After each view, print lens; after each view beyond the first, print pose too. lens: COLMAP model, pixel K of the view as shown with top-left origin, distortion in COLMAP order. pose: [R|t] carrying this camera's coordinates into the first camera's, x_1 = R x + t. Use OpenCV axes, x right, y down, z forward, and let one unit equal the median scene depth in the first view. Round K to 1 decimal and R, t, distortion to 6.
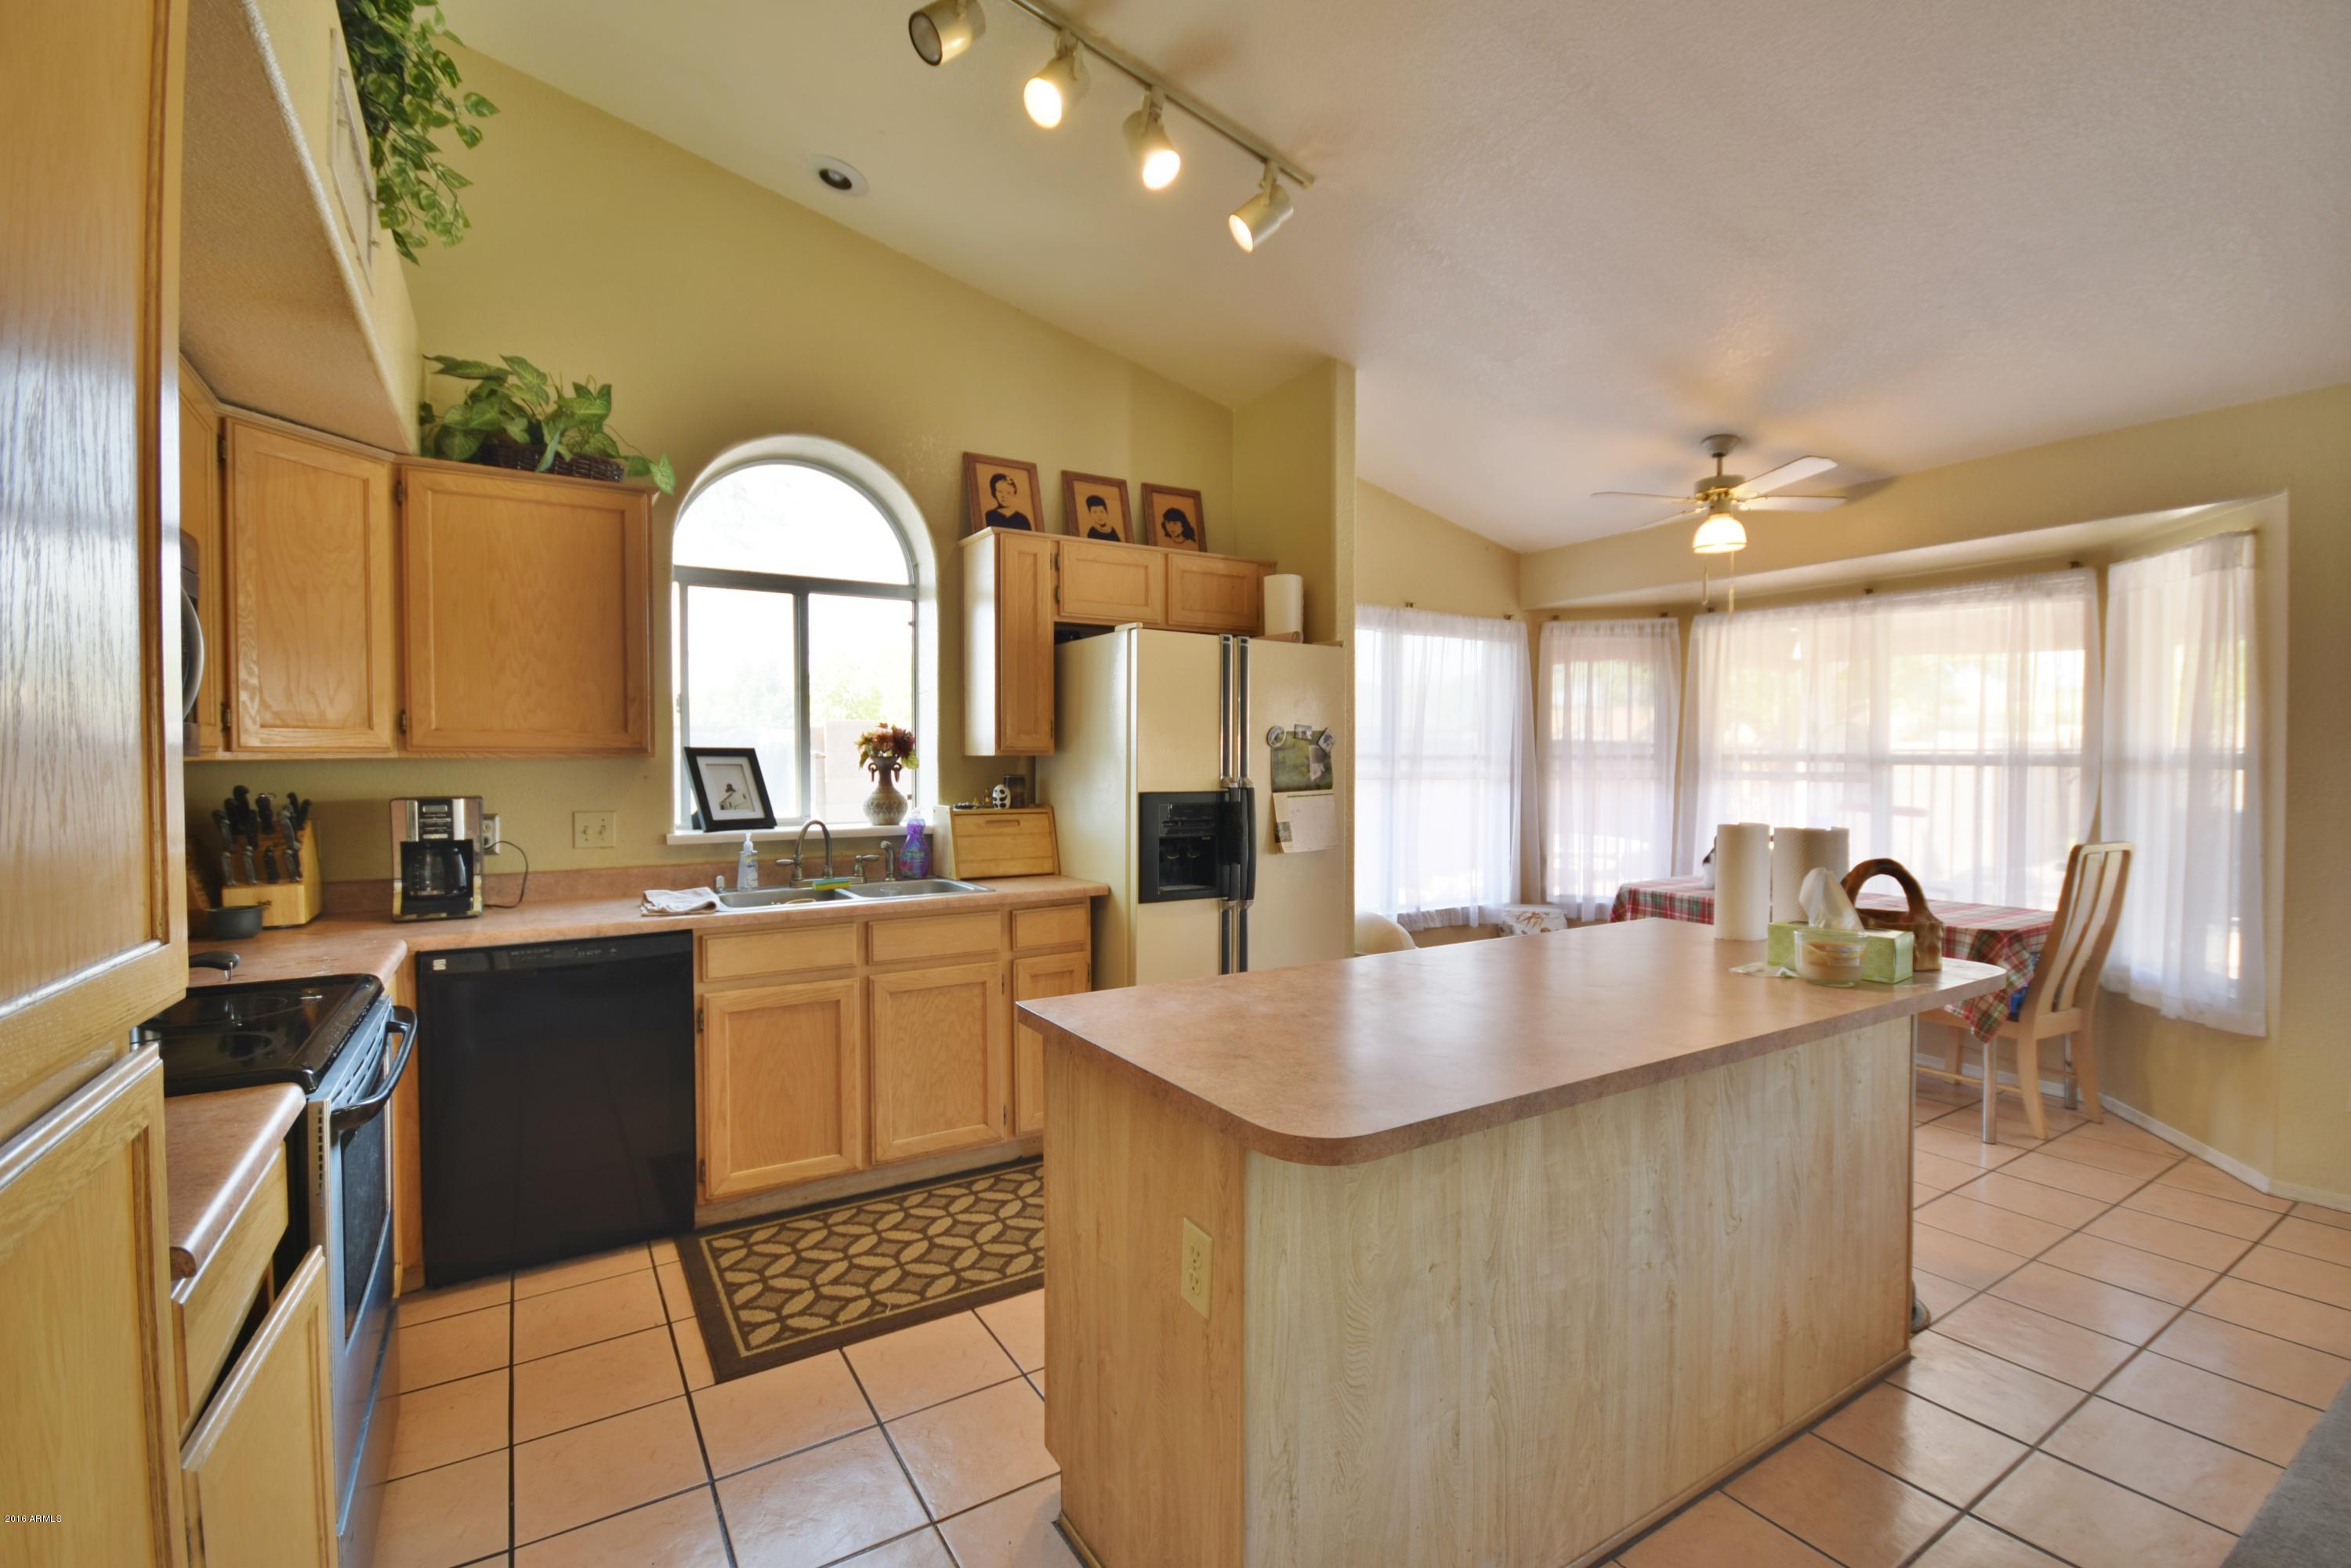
lens RADIAL K [[1030.2, 0, 1165.9], [0, 1030.2, 782.8], [0, 0, 1]] dist [0.000229, 0.000314]
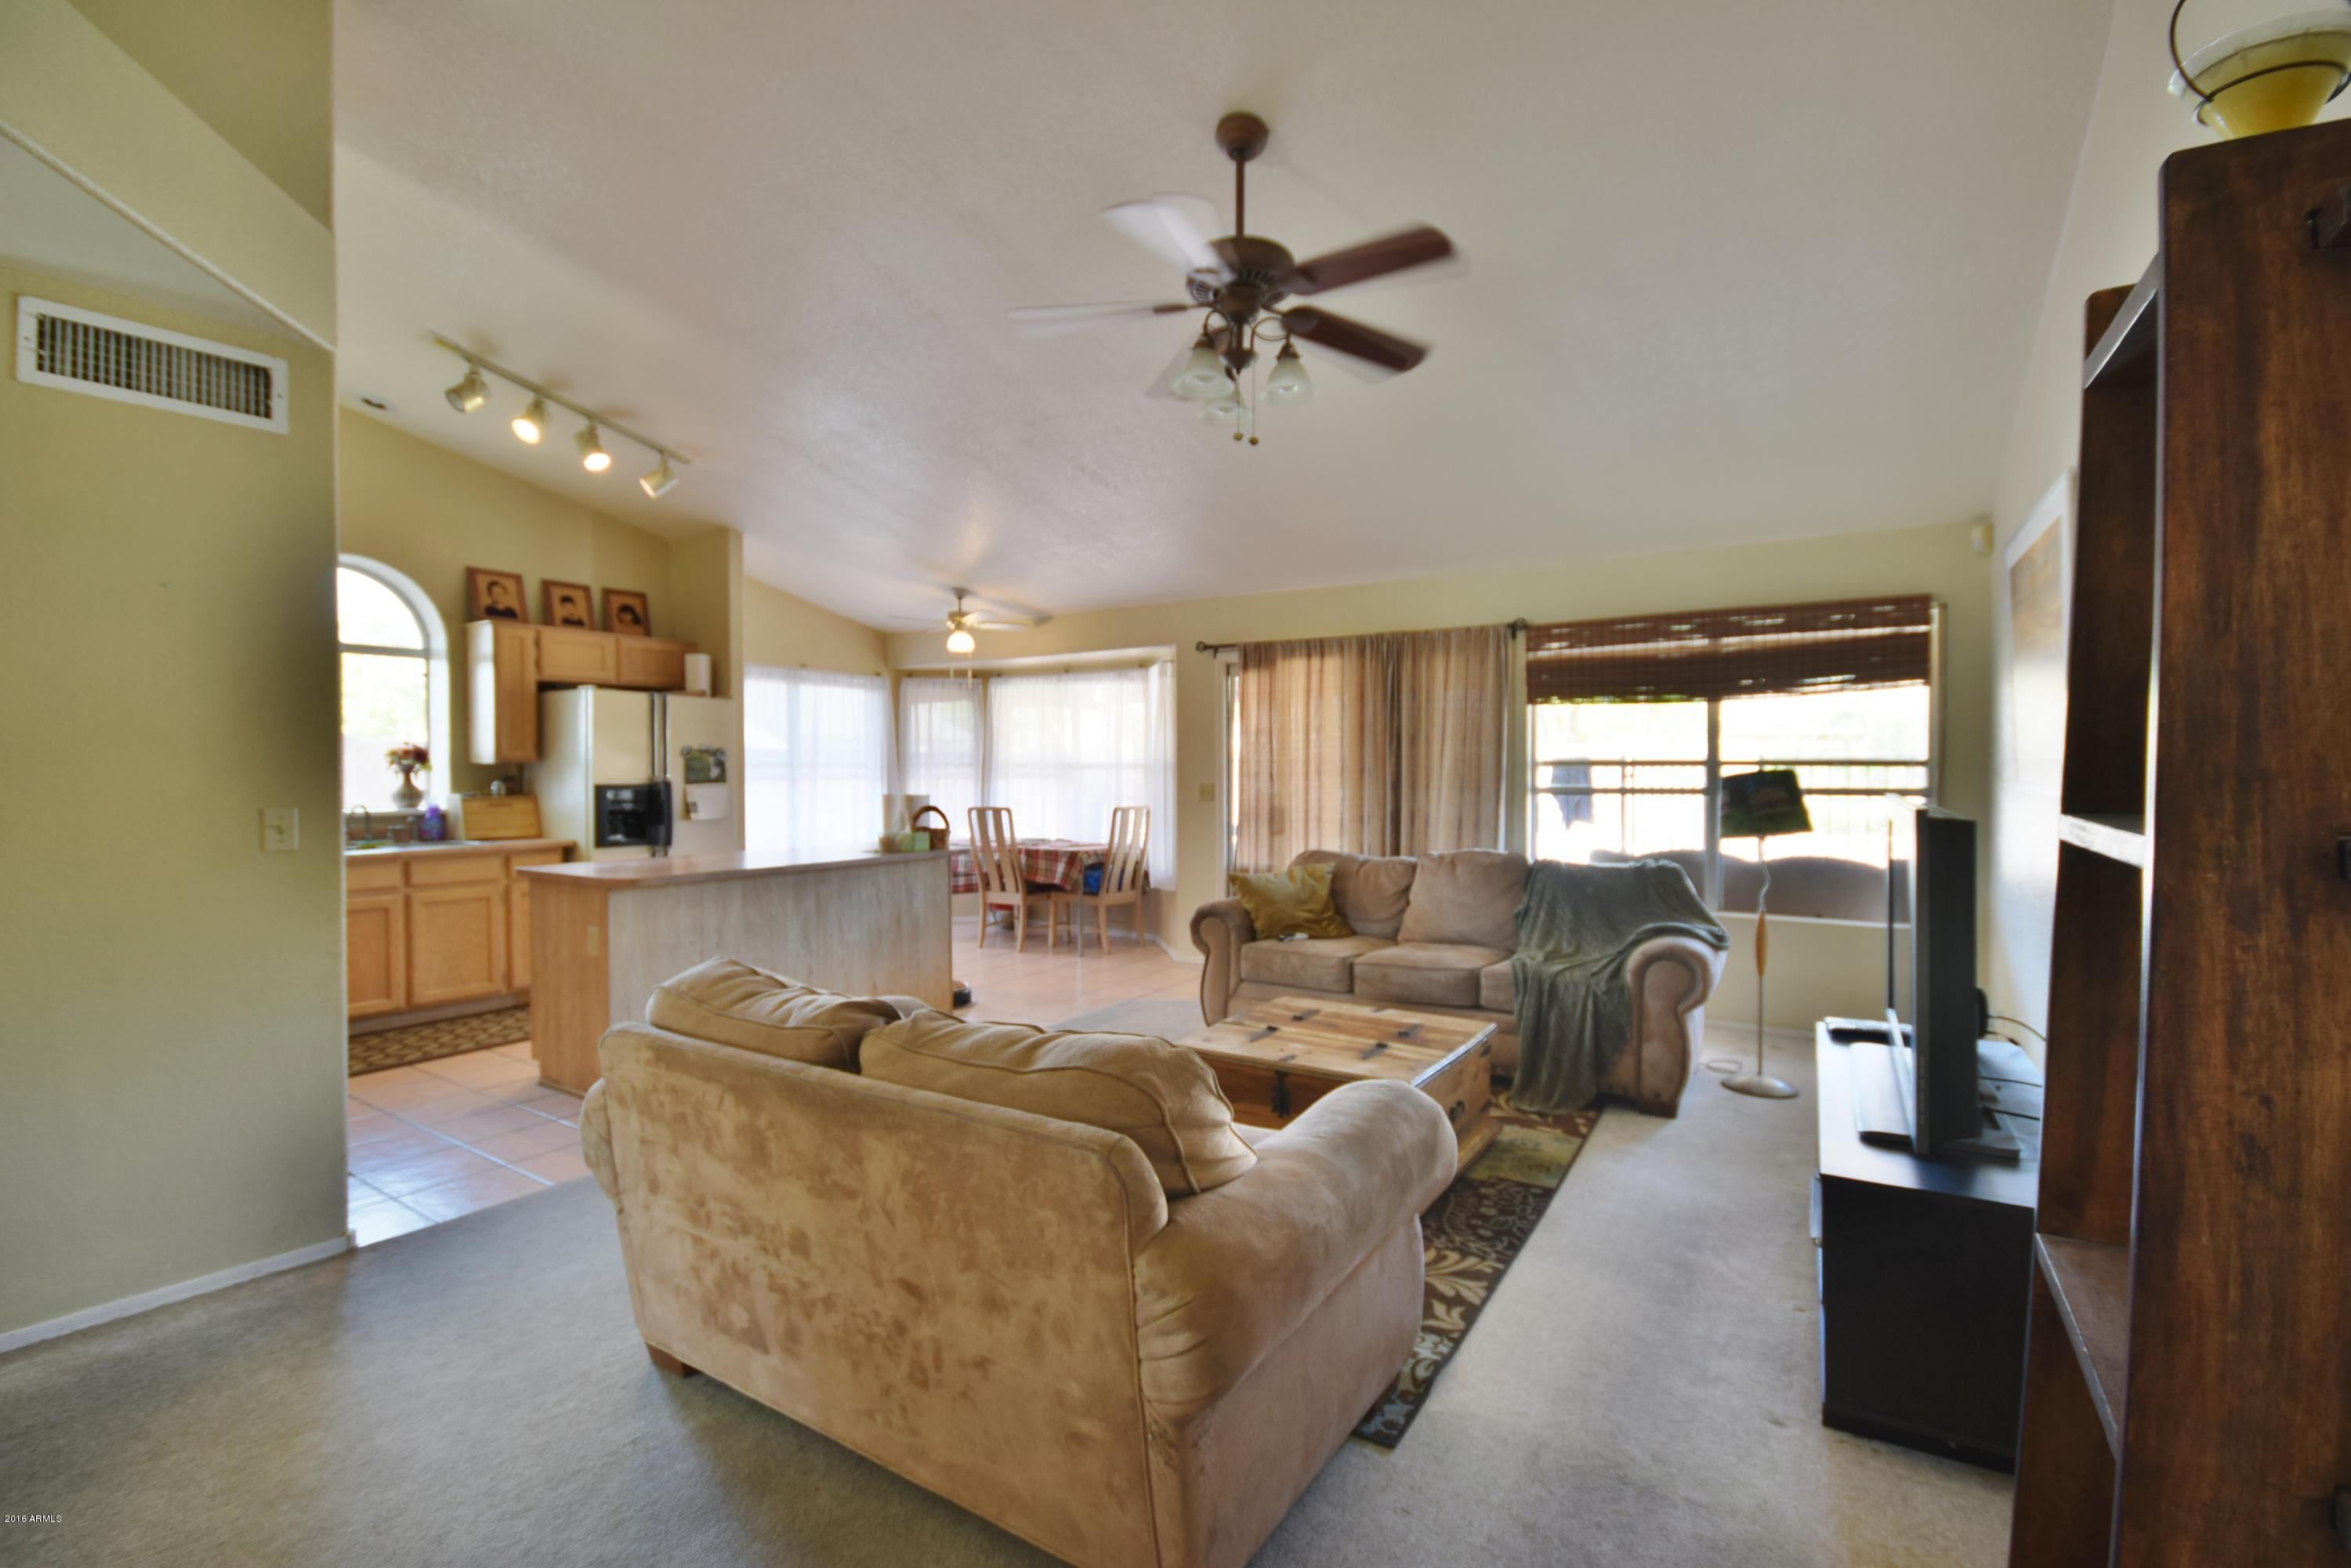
lens RADIAL K [[1030.2, 0, 1165.9], [0, 1030.2, 782.8], [0, 0, 1]] dist [0.000229, 0.000314]
pose [[0.907799, -0.008010, 0.419329, 0.108223], [0.011823, 0.999909, -0.006496, 0.026494], [-0.419239, 0.010855, 0.907811, -0.870136]]
